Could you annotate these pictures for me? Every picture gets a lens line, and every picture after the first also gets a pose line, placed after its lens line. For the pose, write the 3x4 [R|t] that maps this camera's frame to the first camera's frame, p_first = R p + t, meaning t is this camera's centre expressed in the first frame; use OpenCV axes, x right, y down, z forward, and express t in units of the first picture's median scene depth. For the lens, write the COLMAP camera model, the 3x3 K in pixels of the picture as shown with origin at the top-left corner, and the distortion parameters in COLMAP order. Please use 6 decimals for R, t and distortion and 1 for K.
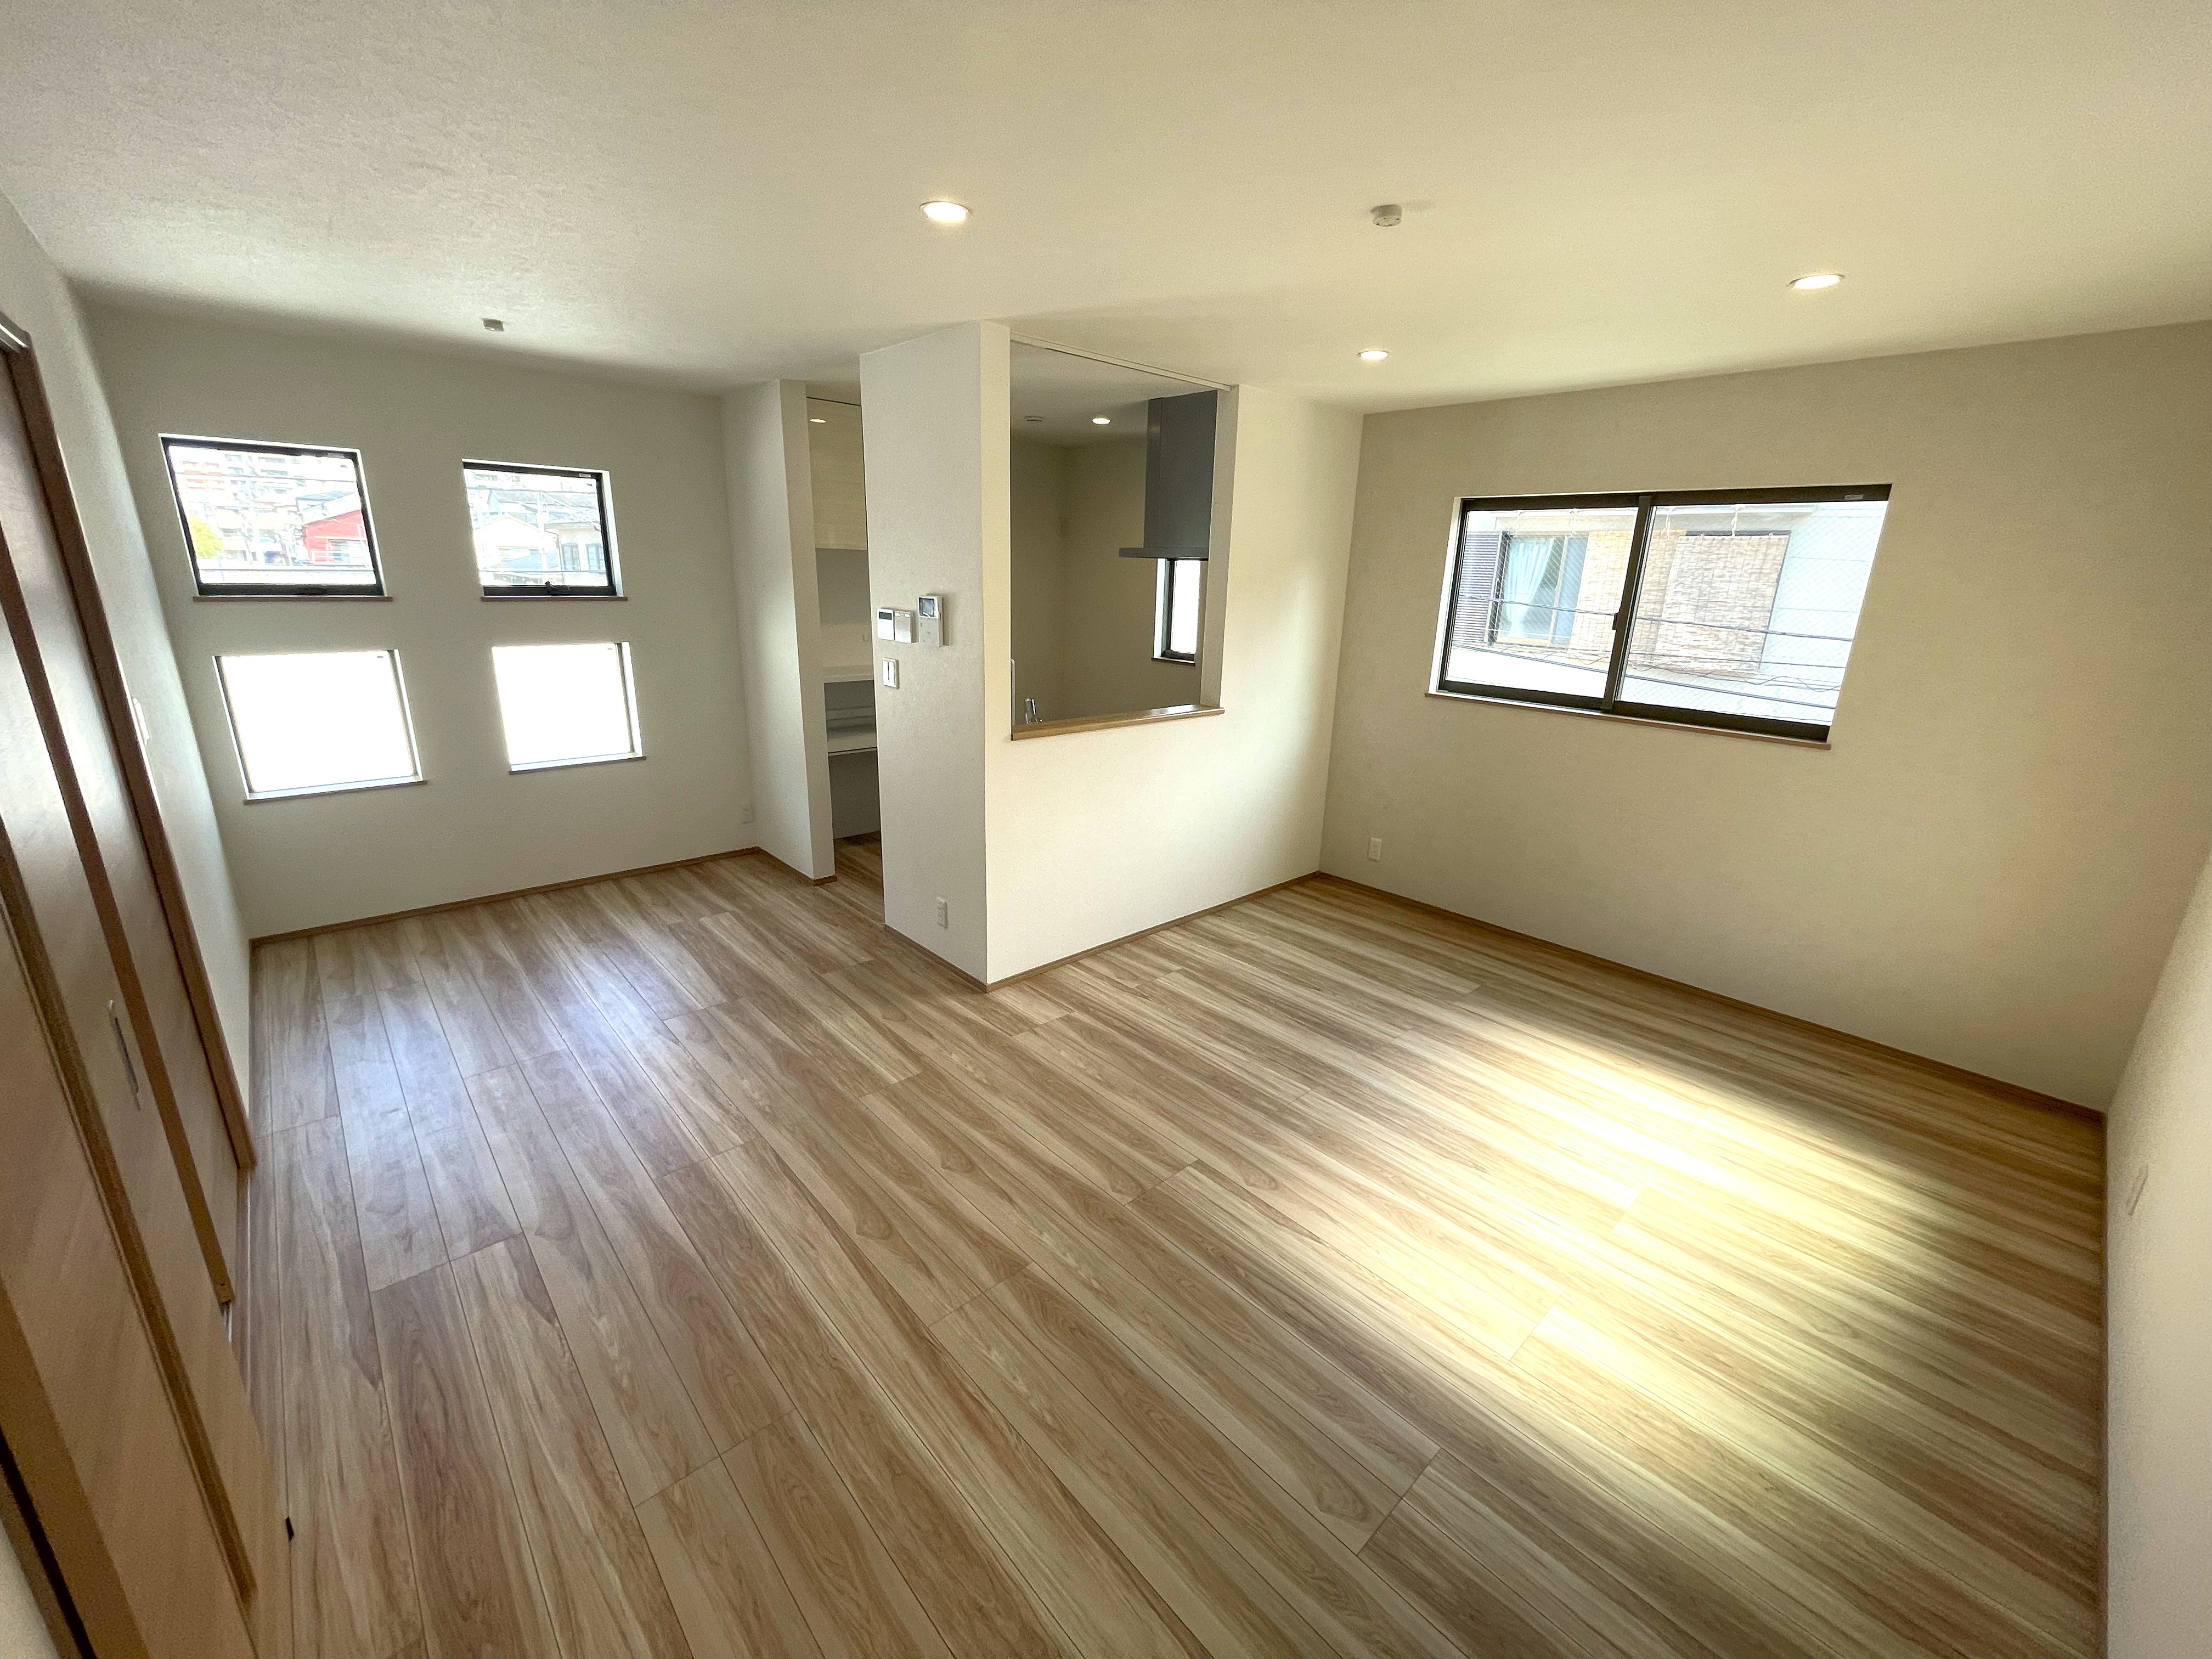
lens RADIAL K [[894.3, 0, 1105.6], [0, 894.3, 828.6], [0, 0, 1]] dist [-0.002724, 0.000399]
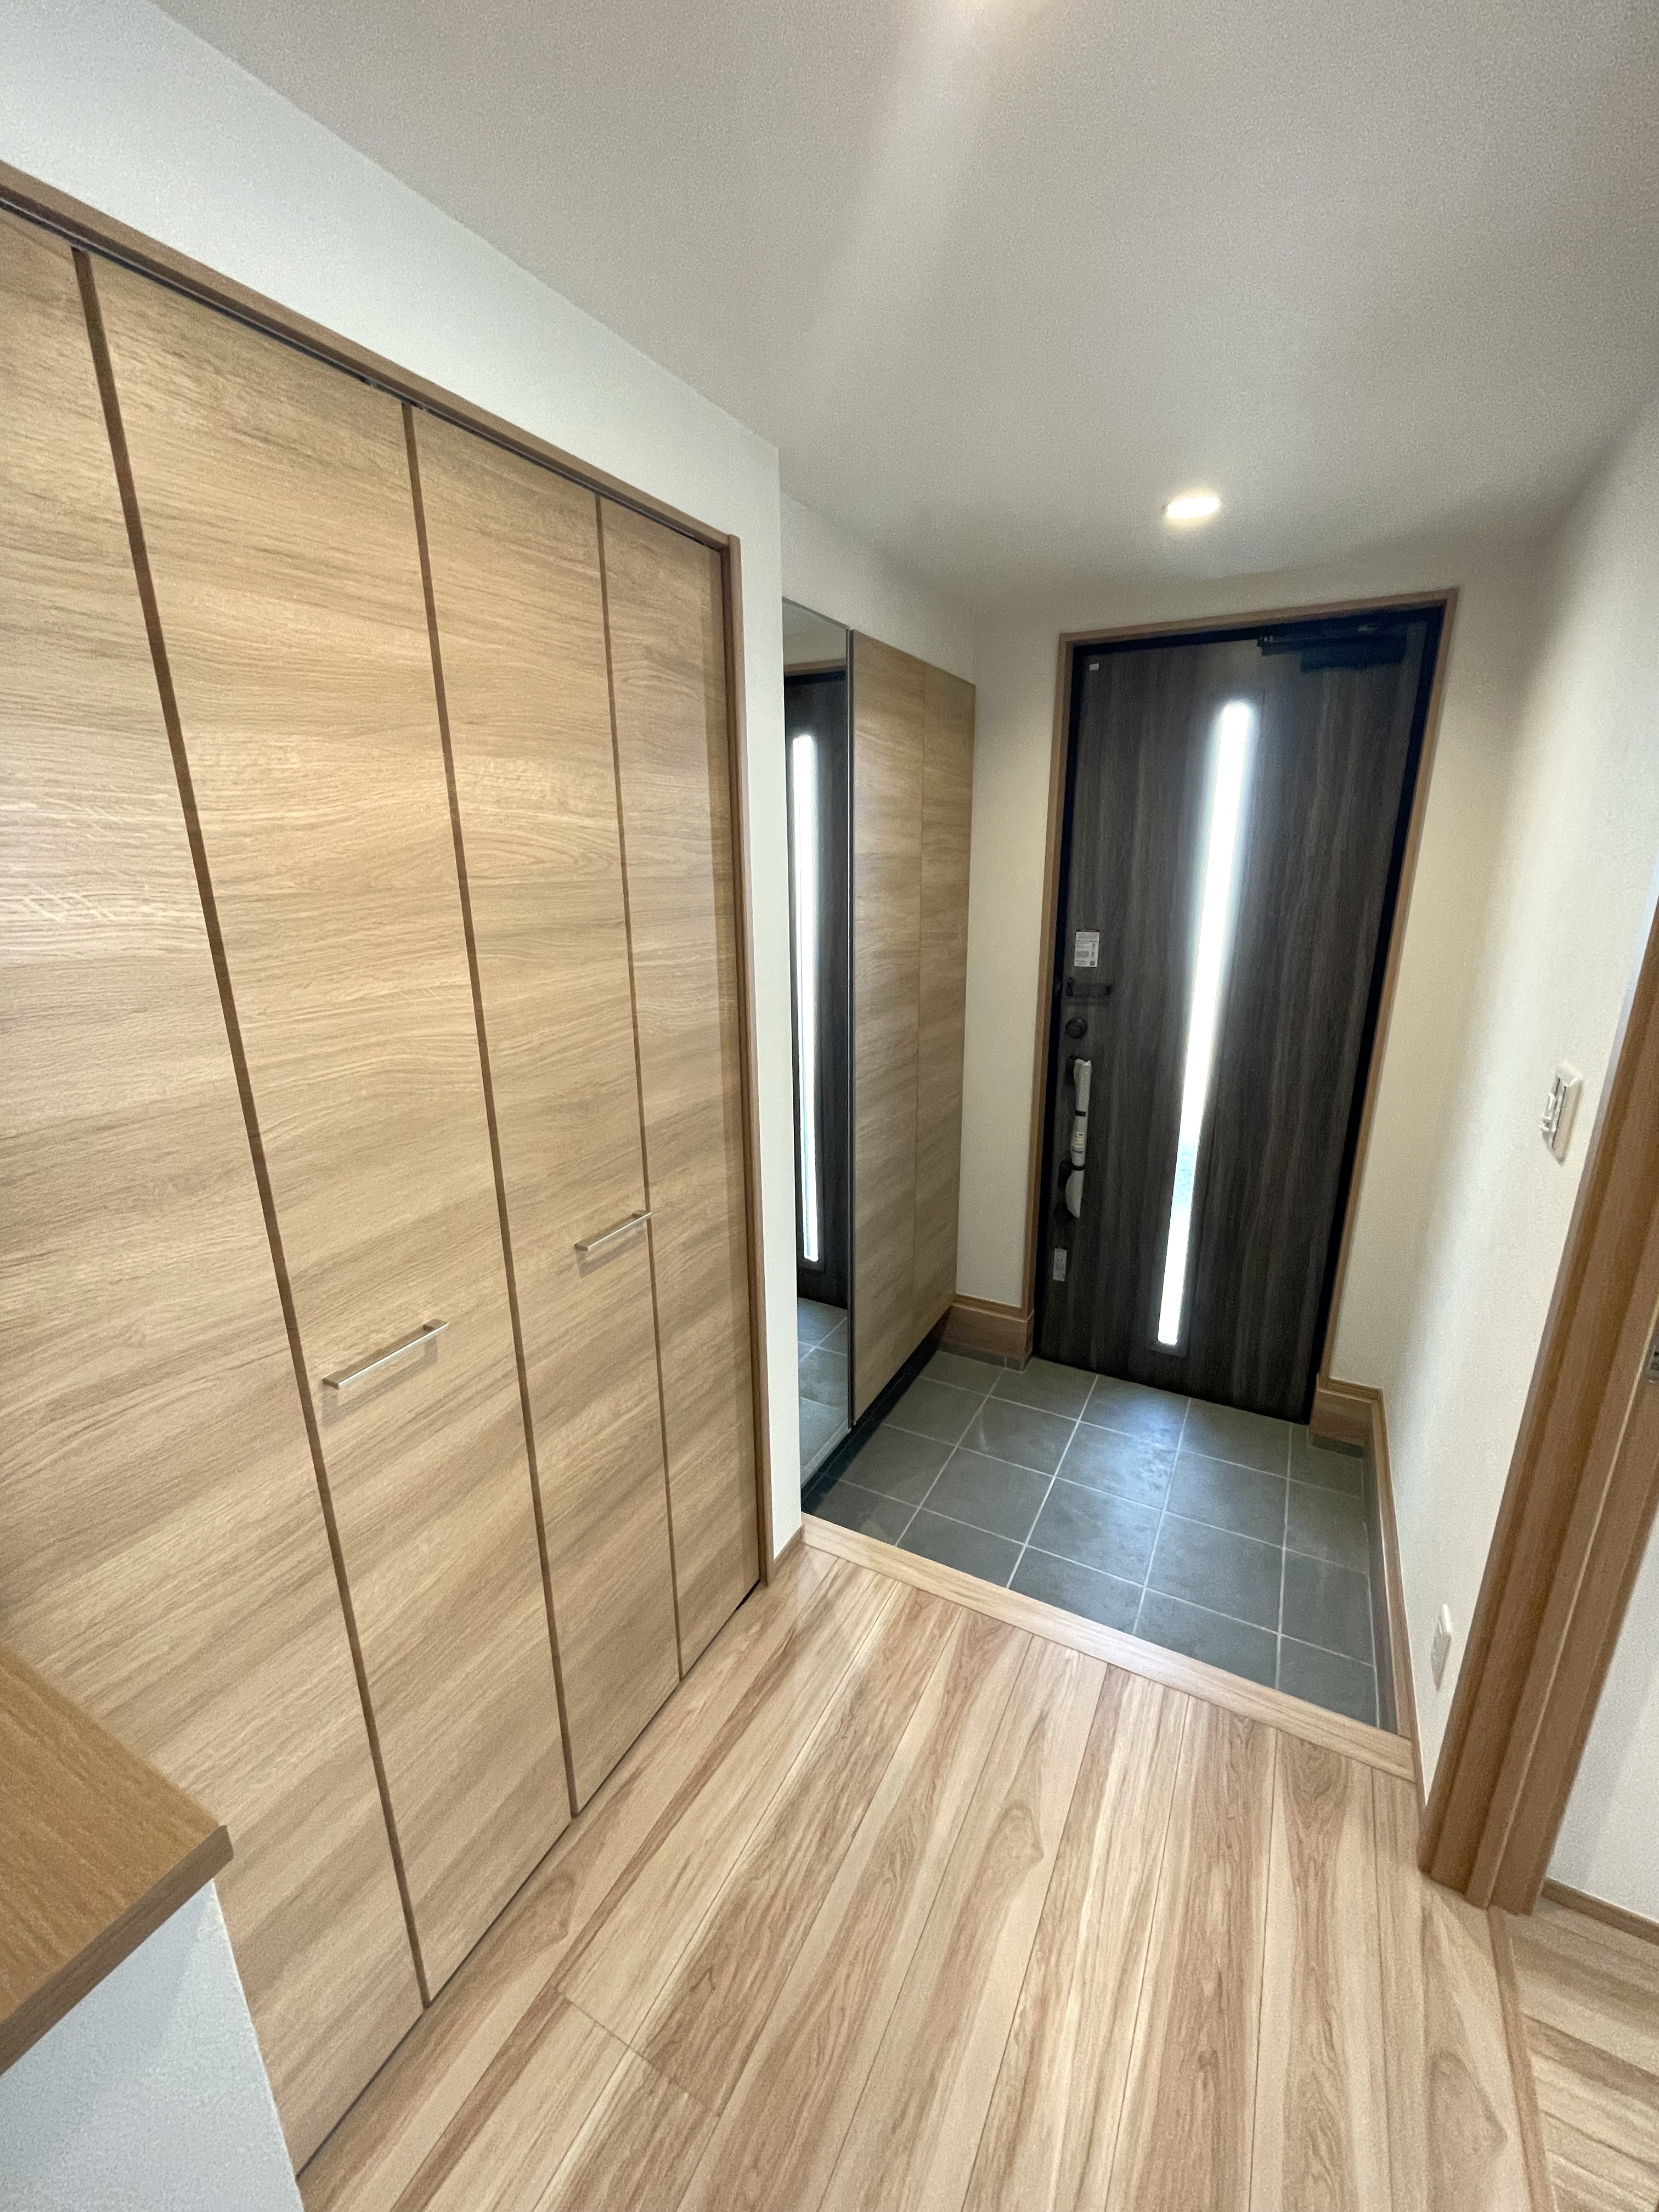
lens RADIAL K [[894.3, 0, 829.5], [0, 894.3, 1104.6], [0, 0, 1]] dist [-0.002724, 0.000399]
pose [[-0.329355, -0.288528, 0.899042, -0.839801], [0.266176, 0.885178, 0.381589, -0.252852], [-0.905911, 0.364982, -0.214739, 0.905850]]
